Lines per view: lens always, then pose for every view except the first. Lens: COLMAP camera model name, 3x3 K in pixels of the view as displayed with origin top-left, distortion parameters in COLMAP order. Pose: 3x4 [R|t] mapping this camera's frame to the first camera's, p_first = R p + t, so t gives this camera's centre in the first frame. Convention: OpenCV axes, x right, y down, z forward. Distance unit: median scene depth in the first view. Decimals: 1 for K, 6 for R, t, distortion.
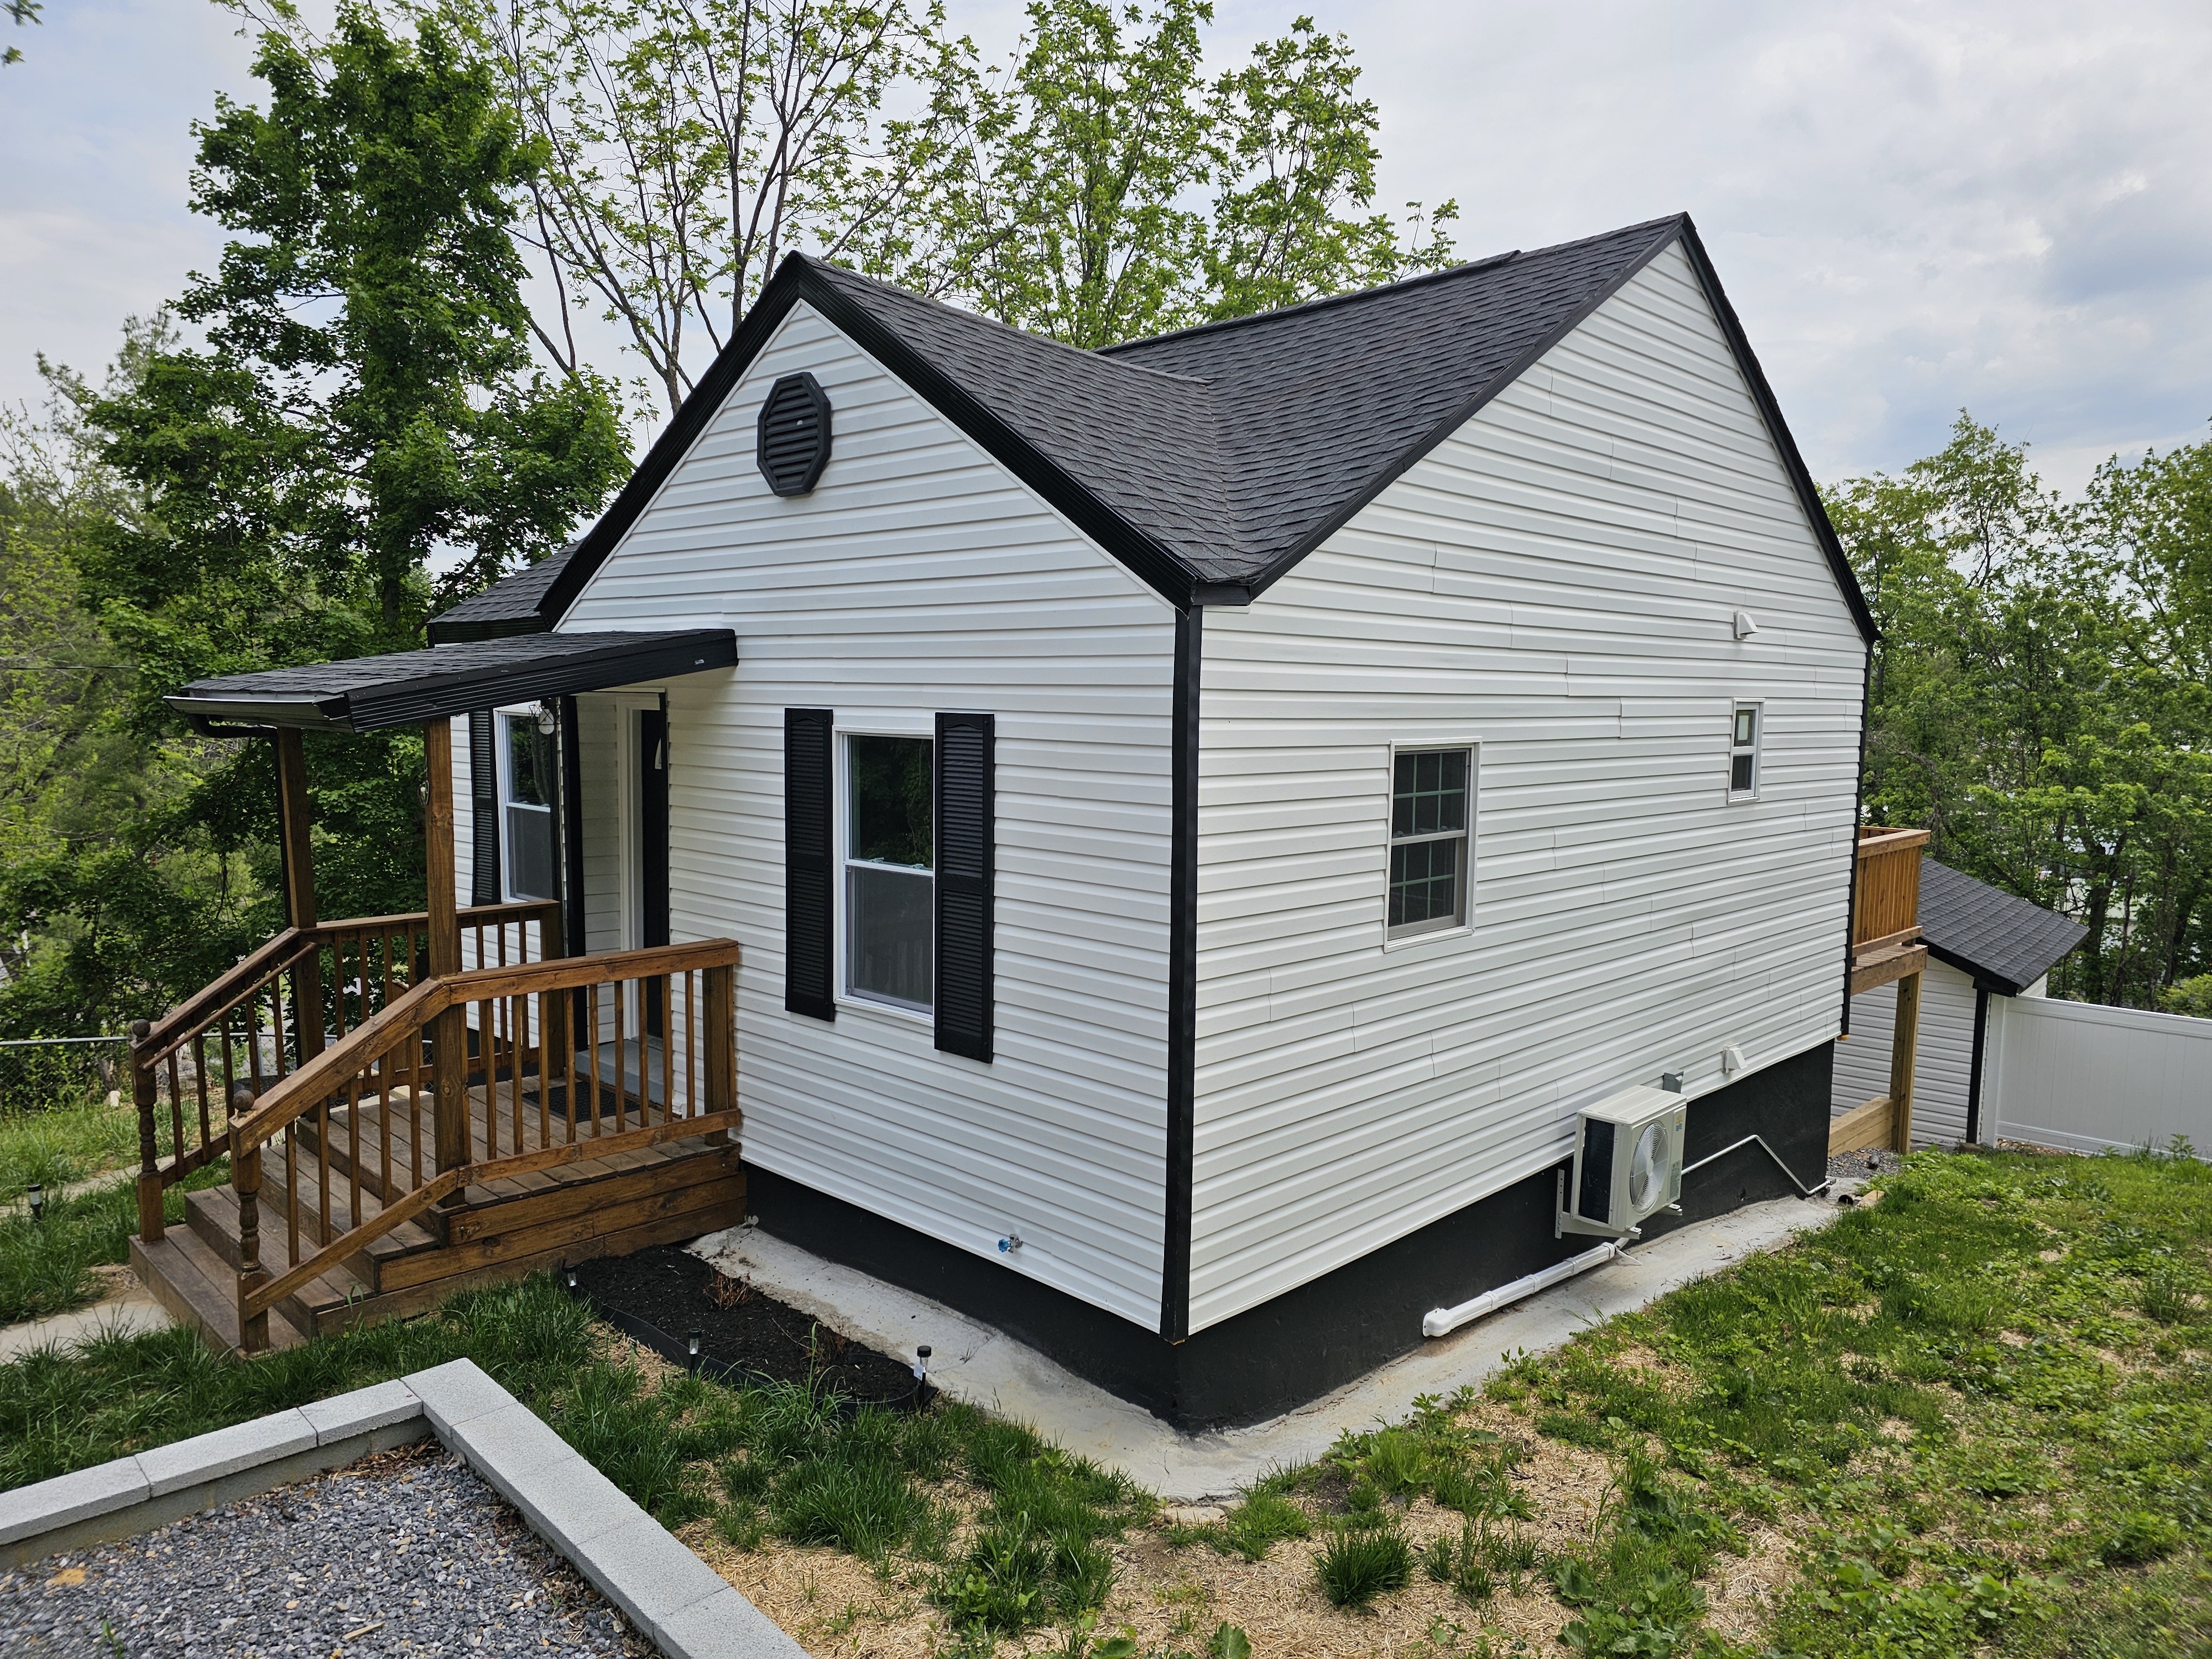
lens RADIAL K [[1473.4, 0, 1099.6], [0, 1473.4, 850.3], [0, 0, 1]] dist [0.040180, -0.032963]
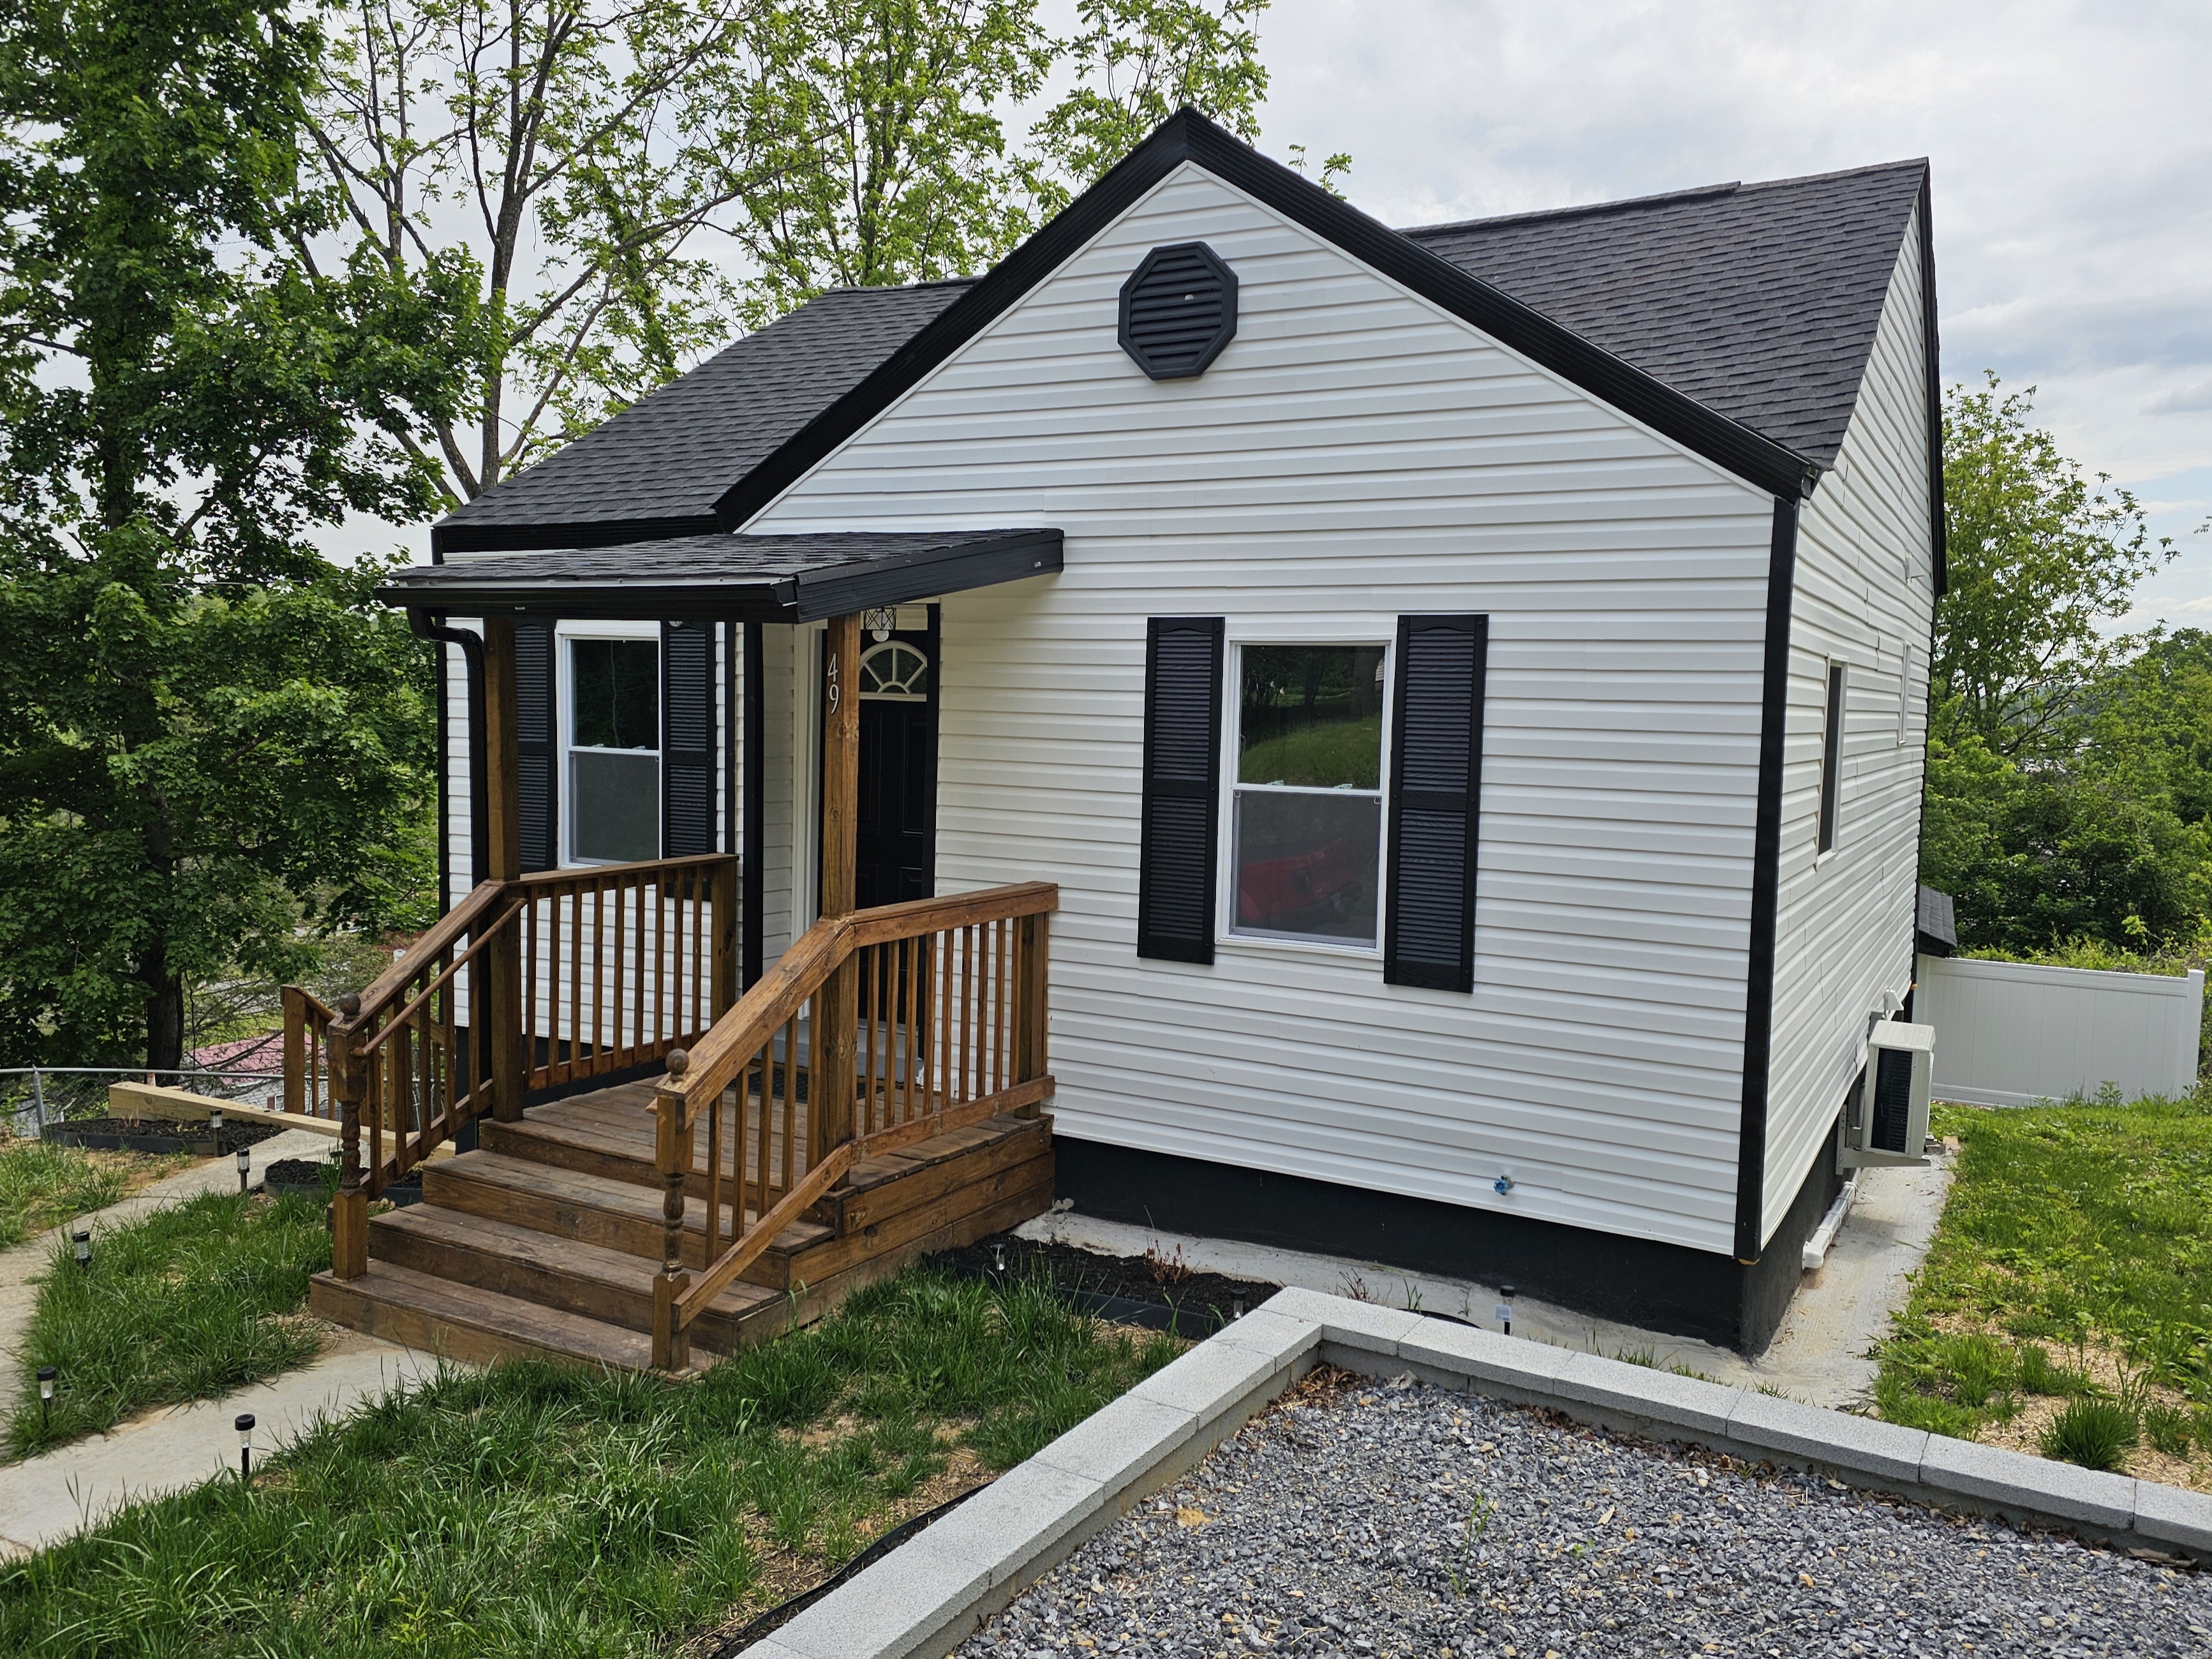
lens RADIAL K [[1644.5, 0, 1115.3], [0, 1644.5, 833.9], [0, 0, 1]] dist [0.045259, -0.003529]
pose [[0.967348, -0.010886, 0.253220, -0.499277], [0.015562, 0.999743, -0.016473, 0.052658], [-0.252975, 0.019875, 0.967269, 0.045624]]
